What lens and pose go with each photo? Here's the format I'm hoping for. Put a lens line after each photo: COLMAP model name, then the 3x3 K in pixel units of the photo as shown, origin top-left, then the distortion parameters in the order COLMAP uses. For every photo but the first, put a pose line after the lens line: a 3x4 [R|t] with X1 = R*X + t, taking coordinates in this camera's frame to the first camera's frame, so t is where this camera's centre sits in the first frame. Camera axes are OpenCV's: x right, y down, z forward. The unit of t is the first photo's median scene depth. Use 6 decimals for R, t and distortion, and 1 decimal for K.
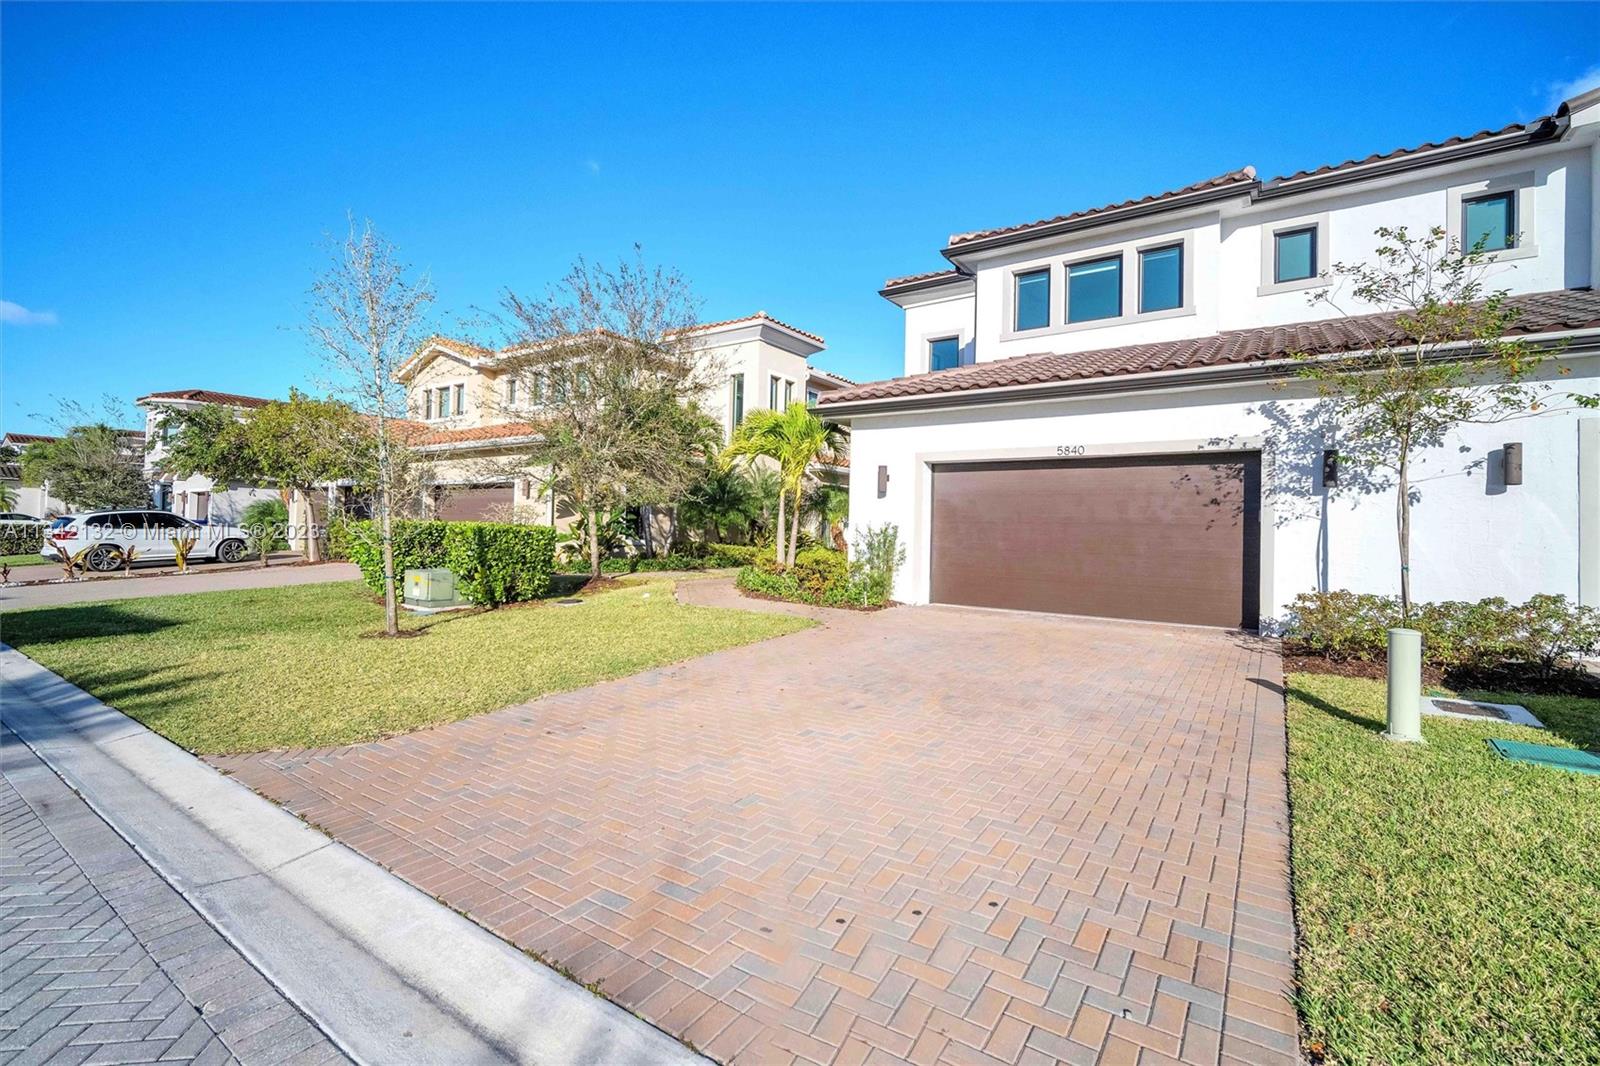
lens RADIAL K [[702.8, 0, 801.2], [0, 702.8, 500.7], [0, 0, 1]] dist [-0.000247, 0.008198]
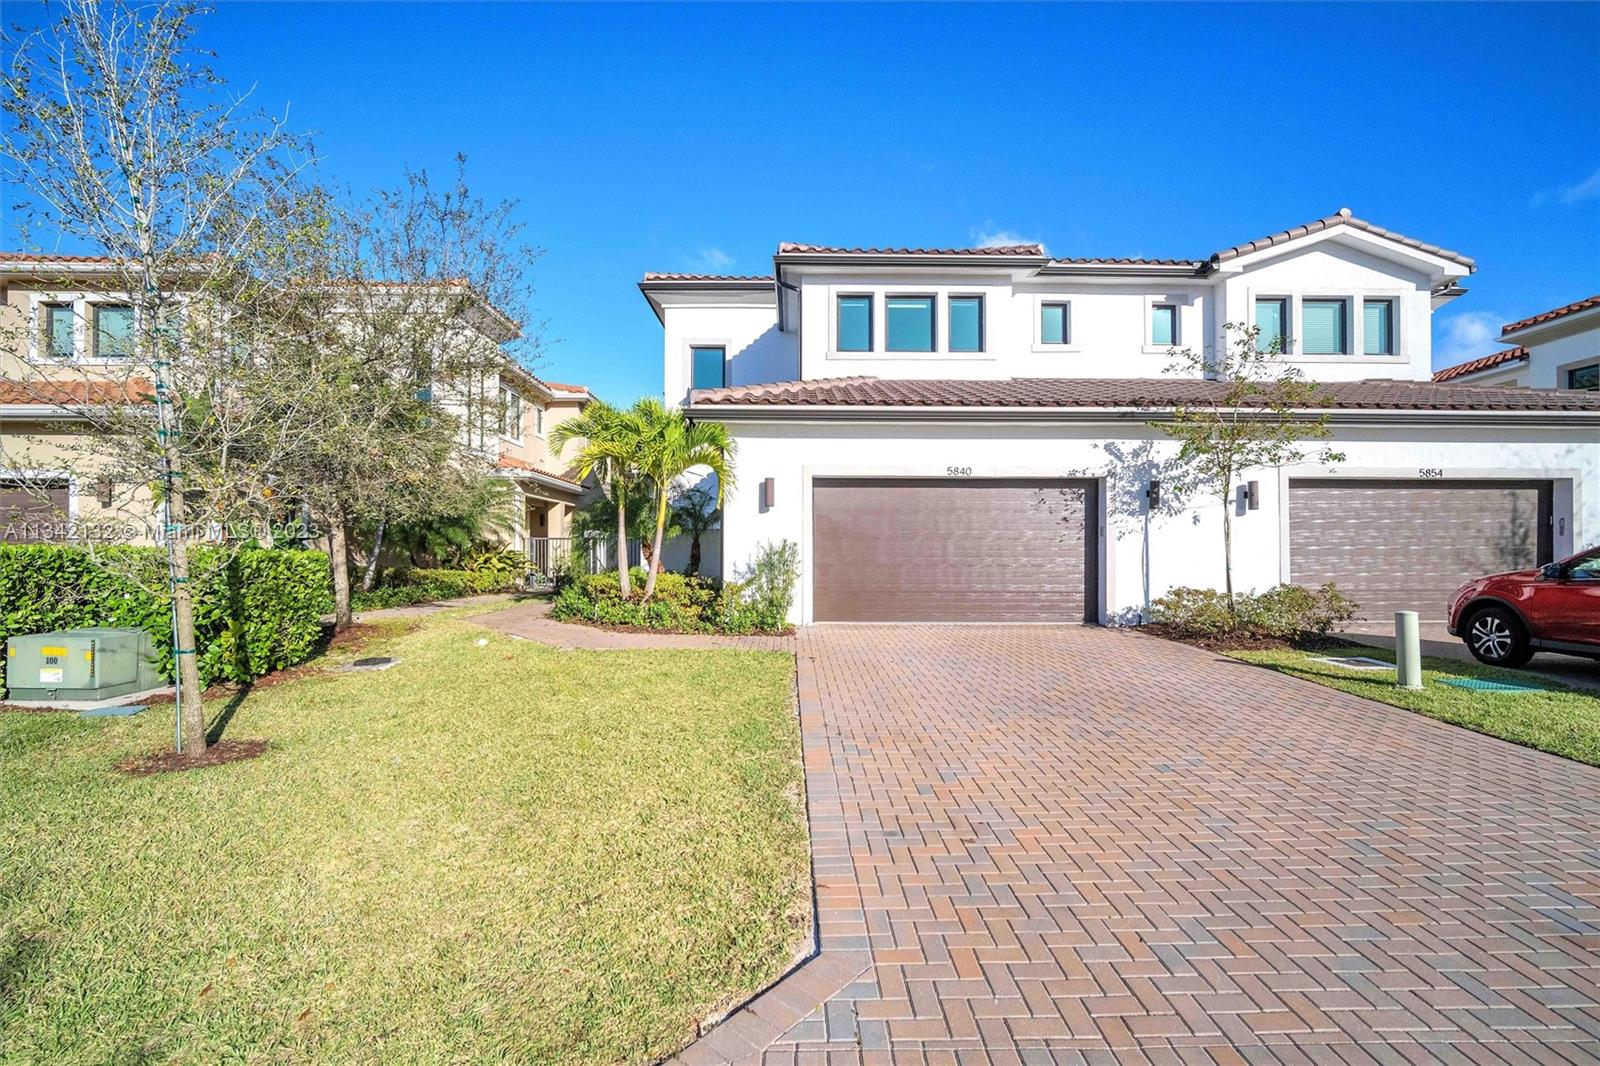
lens RADIAL K [[702.9, 0, 800.0], [0, 702.9, 533.0], [0, 0, 1]] dist [-0.000387, 0.000102]
pose [[0.820341, -0.005176, 0.571852, -0.382882], [-0.008840, 0.999725, 0.021730, 0.001776], [-0.571807, -0.022882, 0.820069, 0.219445]]
